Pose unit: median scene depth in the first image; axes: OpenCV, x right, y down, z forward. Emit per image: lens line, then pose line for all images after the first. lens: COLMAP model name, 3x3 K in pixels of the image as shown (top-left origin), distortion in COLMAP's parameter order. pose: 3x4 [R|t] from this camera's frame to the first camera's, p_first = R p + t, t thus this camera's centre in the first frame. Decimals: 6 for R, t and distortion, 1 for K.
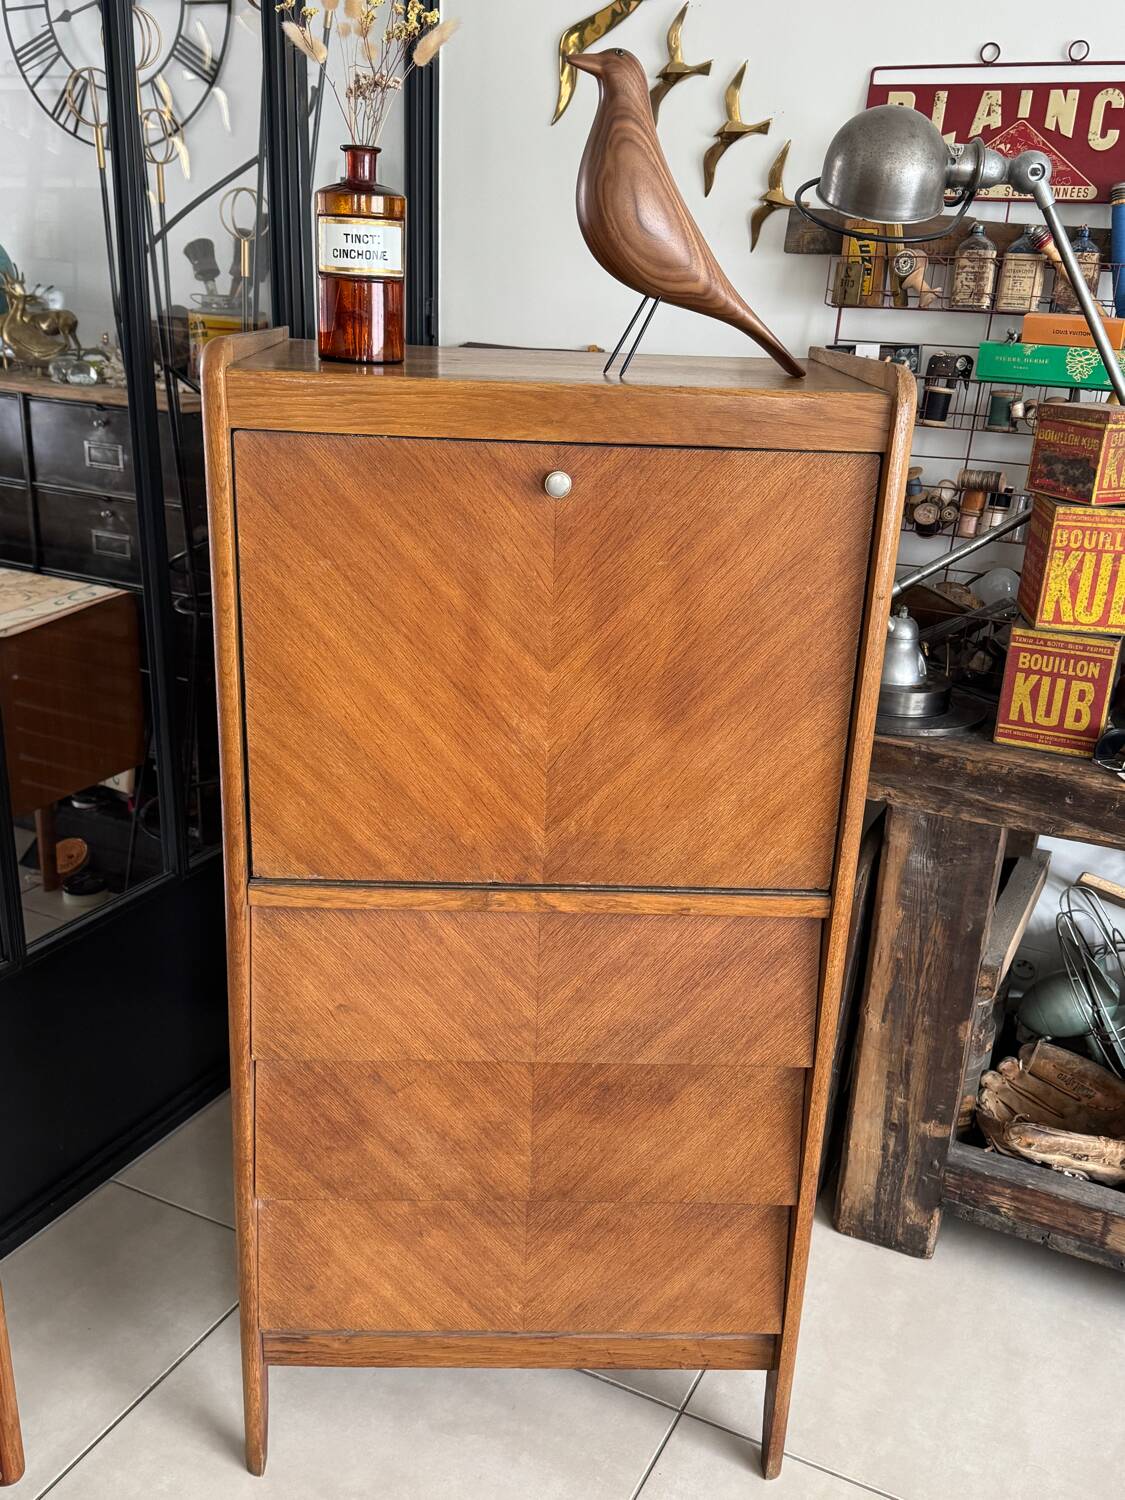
lens RADIAL K [[1415.1, 0, 560.1], [0, 1415.1, 752.2], [0, 0, 1]] dist [0.015854, 0.000000]
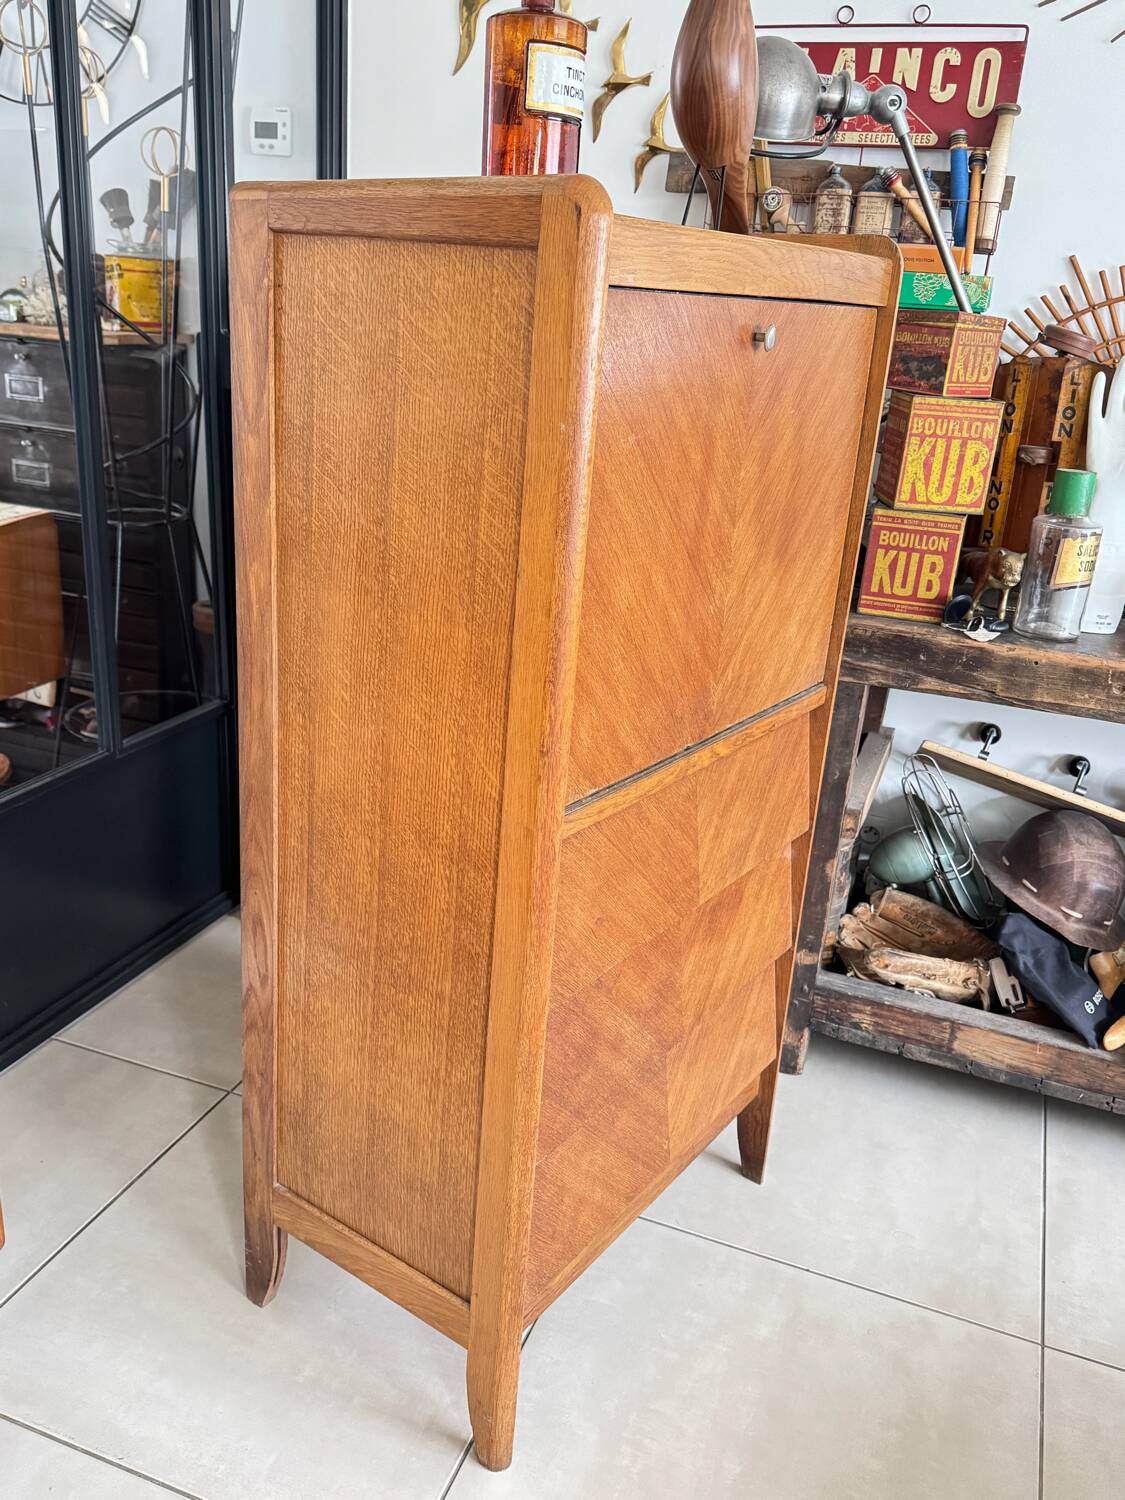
lens RADIAL K [[1255.6, 0, 559.5], [0, 1255.6, 748.0], [0, 0, 1]] dist [0.068374, -0.098983]
pose [[0.993806, -0.010213, 0.110661, -0.044572], [0.009749, 0.999941, 0.004729, 0.090025], [-0.110702, -0.003621, 0.993847, 0.010869]]
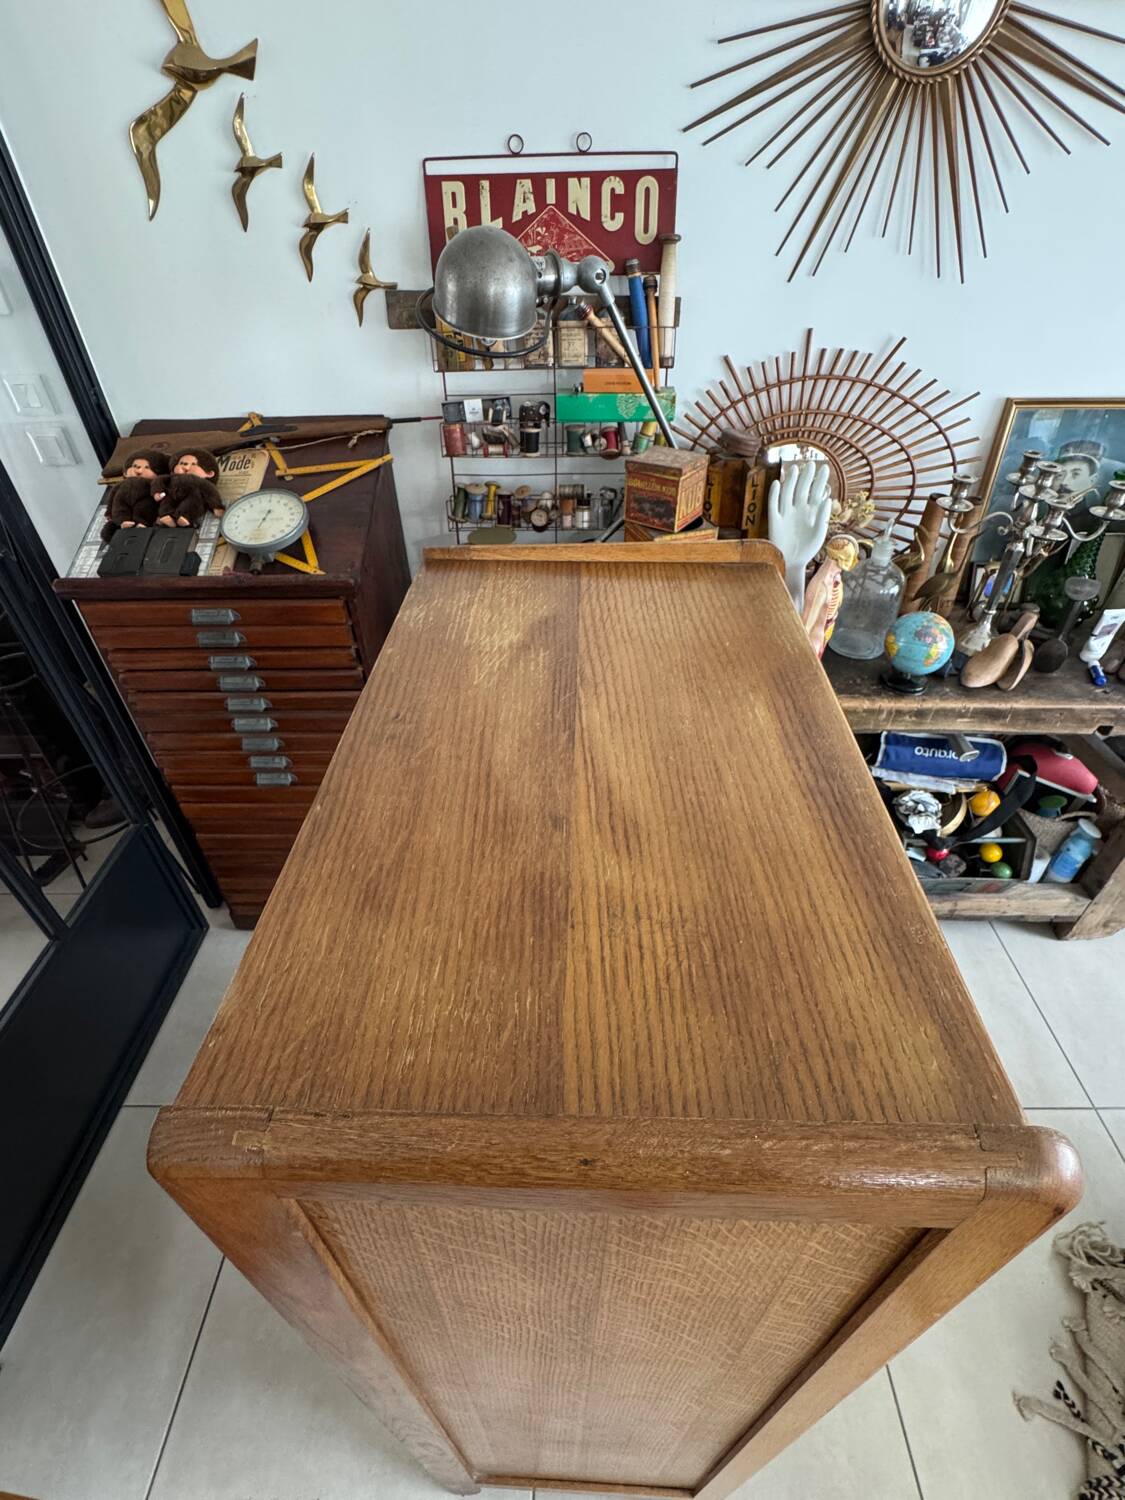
lens RADIAL K [[702.5, 0, 566.2], [0, 702.5, 751.9], [0, 0, 1]] dist [-0.014446, 0.002719]
pose [[0.895450, -0.322239, 0.307133, -0.018449], [0.200762, 0.908115, 0.367453, -0.224218], [-0.397320, -0.267376, 0.877865, 0.304408]]
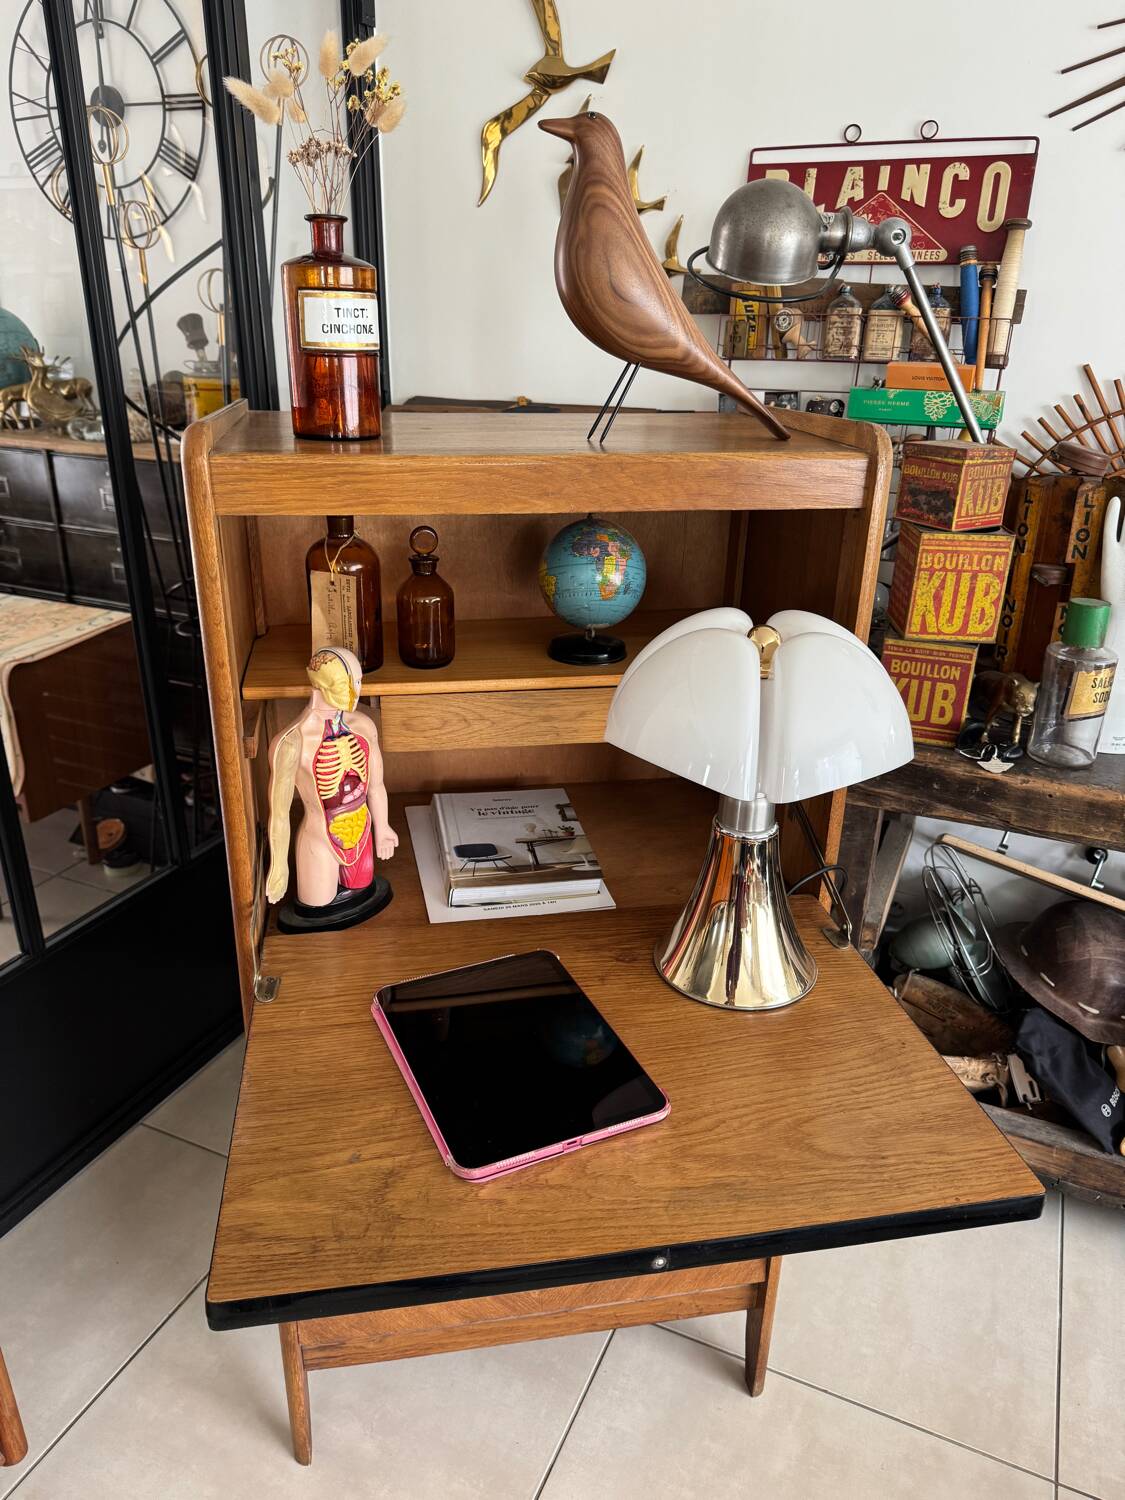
lens RADIAL K [[1071.2, 0, 563.3], [0, 1071.2, 753.9], [0, 0, 1]] dist [0.017354, -0.025961]
pose [[0.998808, -0.036972, 0.031871, 0.022419], [0.035381, 0.998166, 0.049111, -0.041781], [-0.033629, -0.047925, 0.998285, 0.116617]]
